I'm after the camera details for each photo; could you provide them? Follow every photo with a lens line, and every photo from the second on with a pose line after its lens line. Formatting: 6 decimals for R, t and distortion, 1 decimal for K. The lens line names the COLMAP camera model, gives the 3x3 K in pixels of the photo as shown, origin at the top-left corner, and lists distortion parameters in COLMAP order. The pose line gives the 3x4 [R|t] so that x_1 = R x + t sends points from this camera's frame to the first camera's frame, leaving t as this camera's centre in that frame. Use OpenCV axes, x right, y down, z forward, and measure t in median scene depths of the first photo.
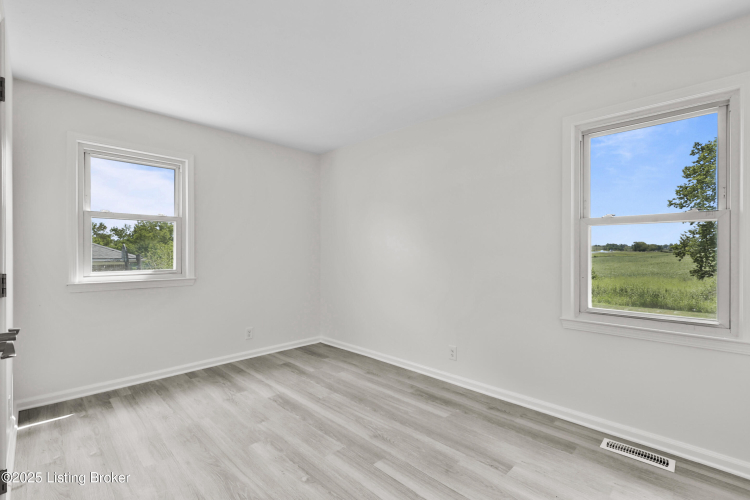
lens RADIAL K [[342.8, 0, 372.4], [0, 342.8, 253.3], [0, 0, 1]] dist [-0.001318, 0.000368]
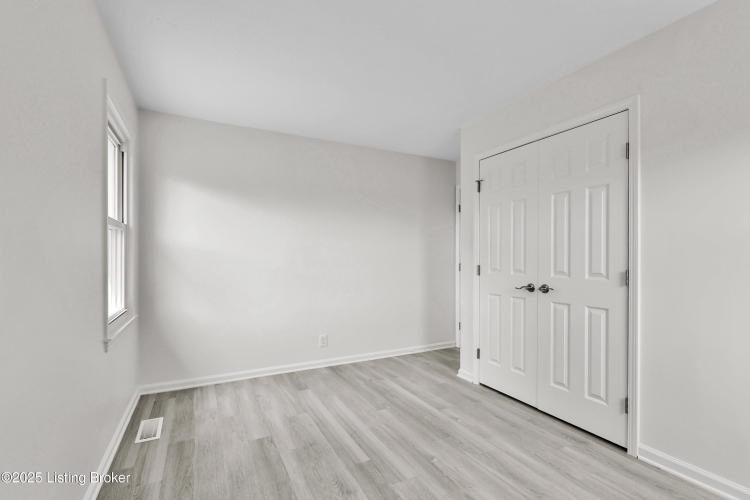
lens RADIAL K [[342.8, 0, 375.1], [0, 342.8, 254.9], [0, 0, 1]] dist [-0.001318, 0.000368]
pose [[-0.954789, 0.000344, 0.297284, -0.087996], [-0.001384, 0.999983, -0.005602, -0.000070], [-0.297281, -0.005760, -0.954773, 0.544647]]
